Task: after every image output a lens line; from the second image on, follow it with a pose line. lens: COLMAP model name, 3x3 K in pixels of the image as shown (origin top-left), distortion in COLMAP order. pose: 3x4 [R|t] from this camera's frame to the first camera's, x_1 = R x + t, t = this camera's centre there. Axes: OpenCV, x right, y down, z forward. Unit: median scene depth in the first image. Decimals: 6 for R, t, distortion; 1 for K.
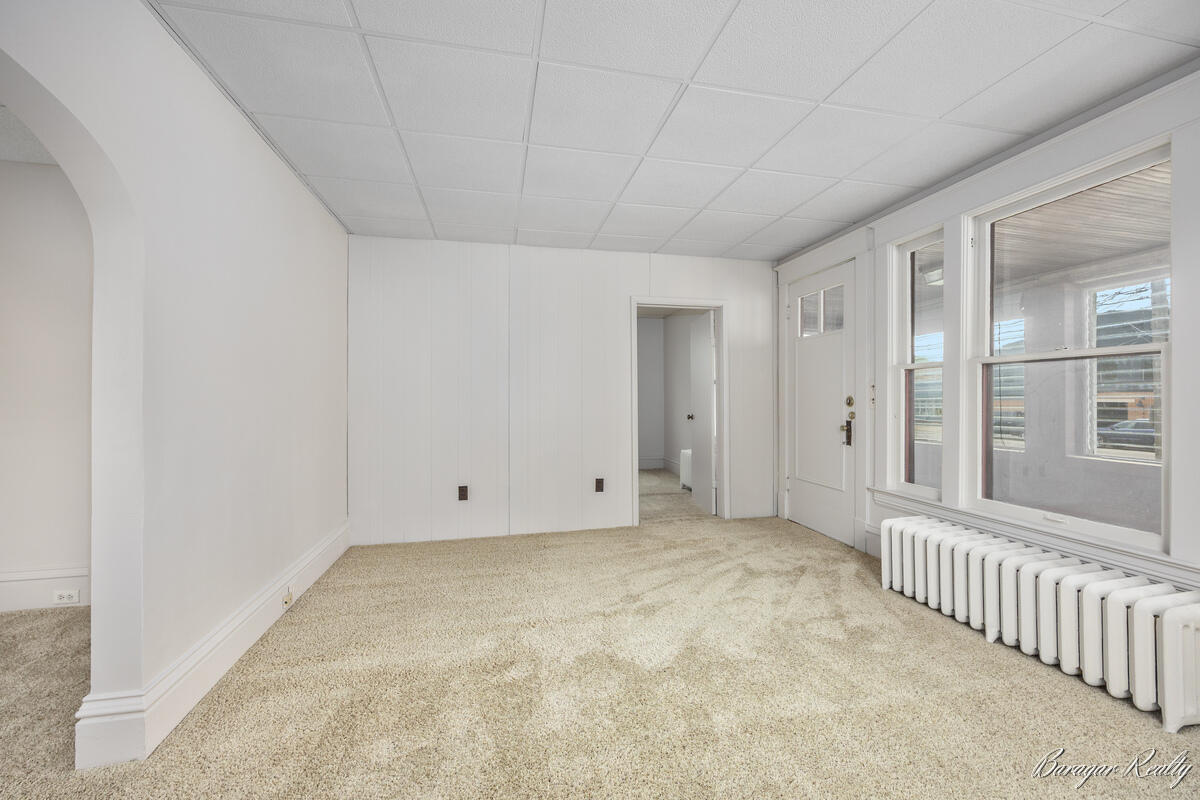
lens RADIAL K [[476.7, 0, 602.0], [0, 476.7, 398.6], [0, 0, 1]] dist [-0.002322, 0.000391]
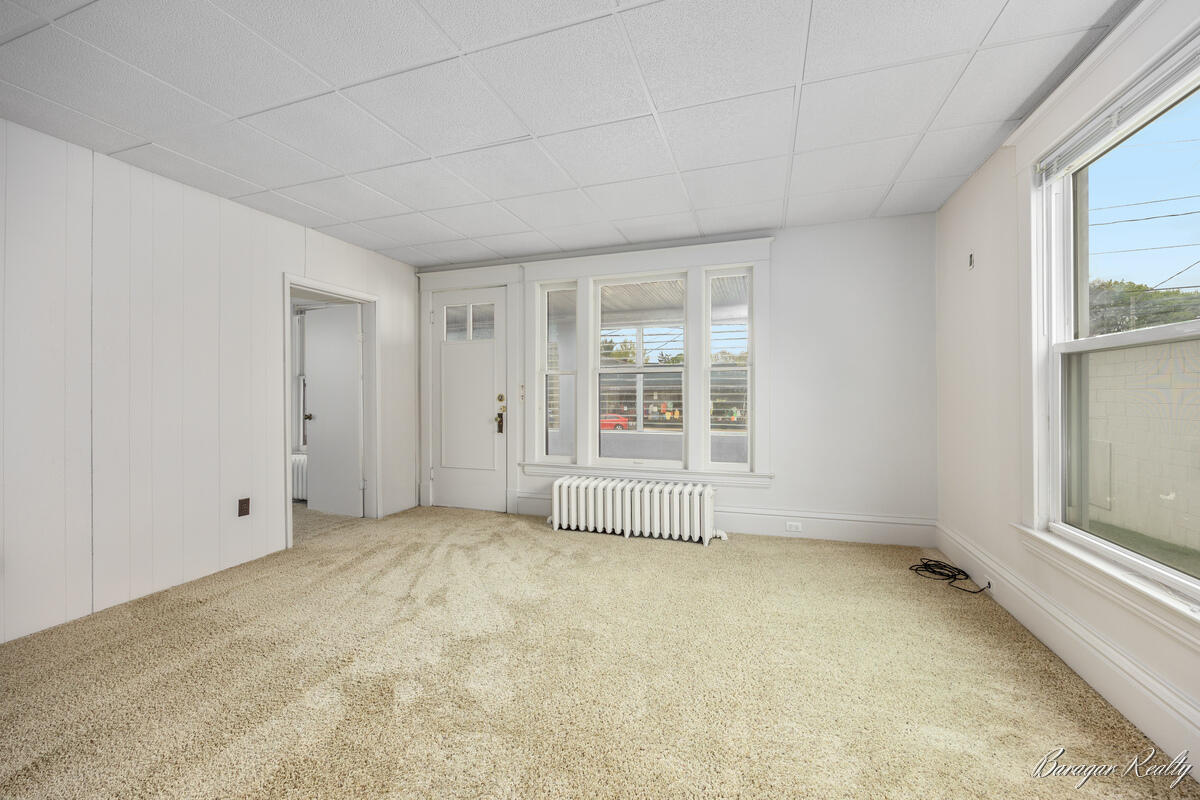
lens RADIAL K [[476.7, 0, 598.9], [0, 476.7, 396.0], [0, 0, 1]] dist [-0.002322, 0.000391]
pose [[0.529626, -0.000400, 0.848231, -0.452217], [0.003180, 0.999994, -0.001515, 0.003747], [-0.848226, 0.003500, 0.529624, 0.120079]]
